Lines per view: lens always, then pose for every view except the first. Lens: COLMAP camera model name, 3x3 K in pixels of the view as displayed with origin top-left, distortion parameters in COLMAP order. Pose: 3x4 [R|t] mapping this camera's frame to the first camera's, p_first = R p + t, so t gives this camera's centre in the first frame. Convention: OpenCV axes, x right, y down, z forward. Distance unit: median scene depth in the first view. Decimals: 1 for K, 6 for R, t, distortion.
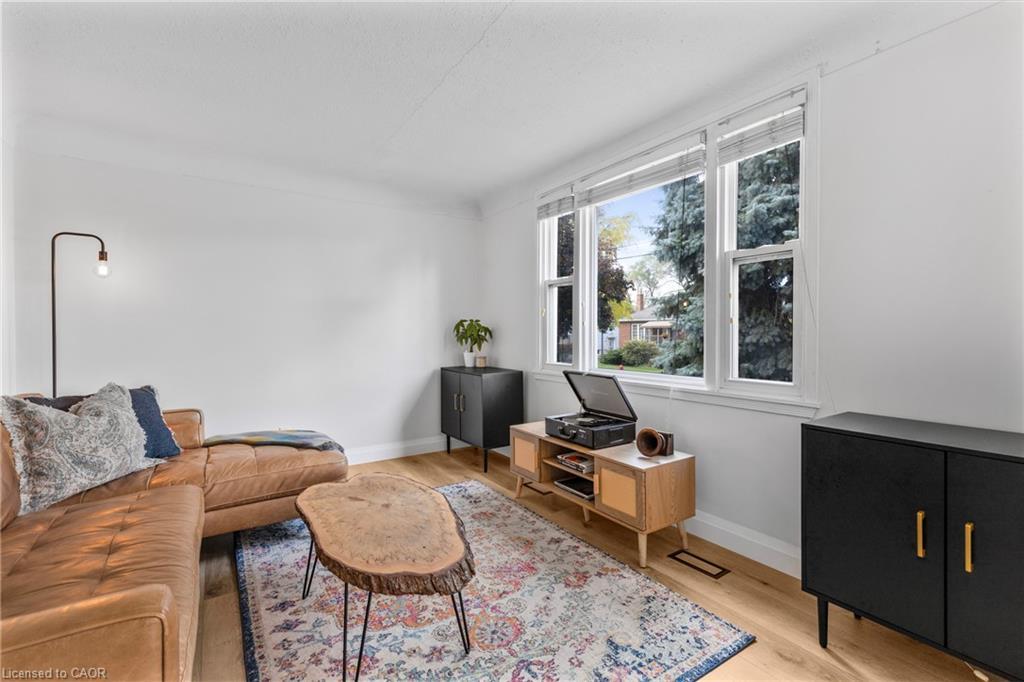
lens RADIAL K [[465.1, 0, 513.4], [0, 465.1, 337.1], [0, 0, 1]] dist [0.000335, -0.000178]
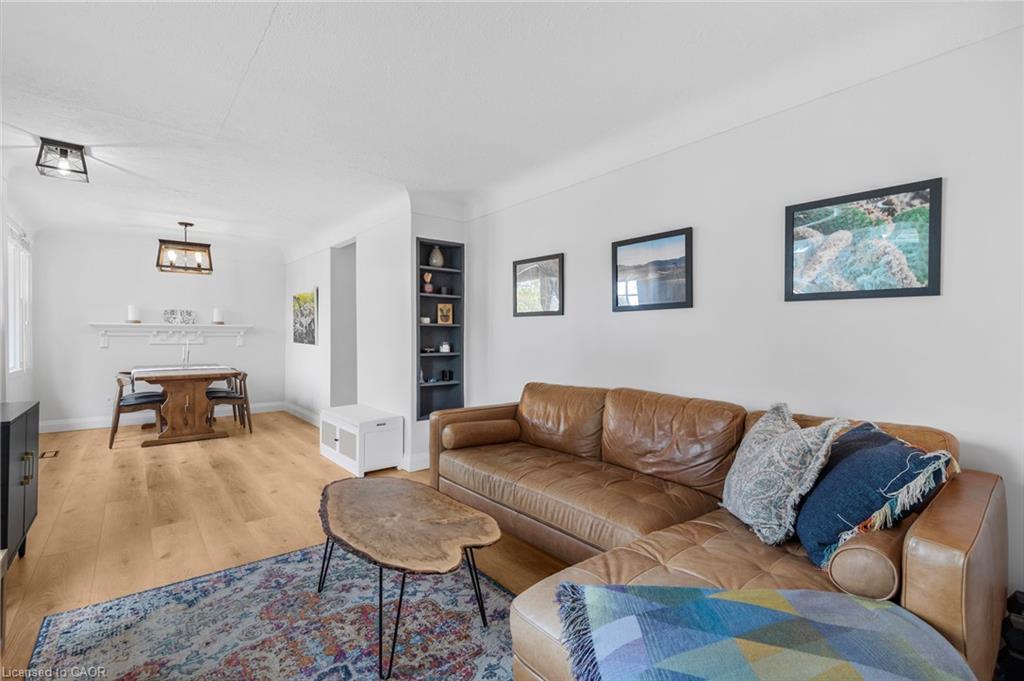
lens RADIAL K [[465.1, 0, 510.8], [0, 465.1, 337.6], [0, 0, 1]] dist [0.000335, -0.000178]
pose [[-0.994524, -0.000367, -0.104508, -0.440353], [-0.001324, 0.999958, 0.009086, -0.024834], [0.104500, 0.009175, -0.994483, 2.113792]]
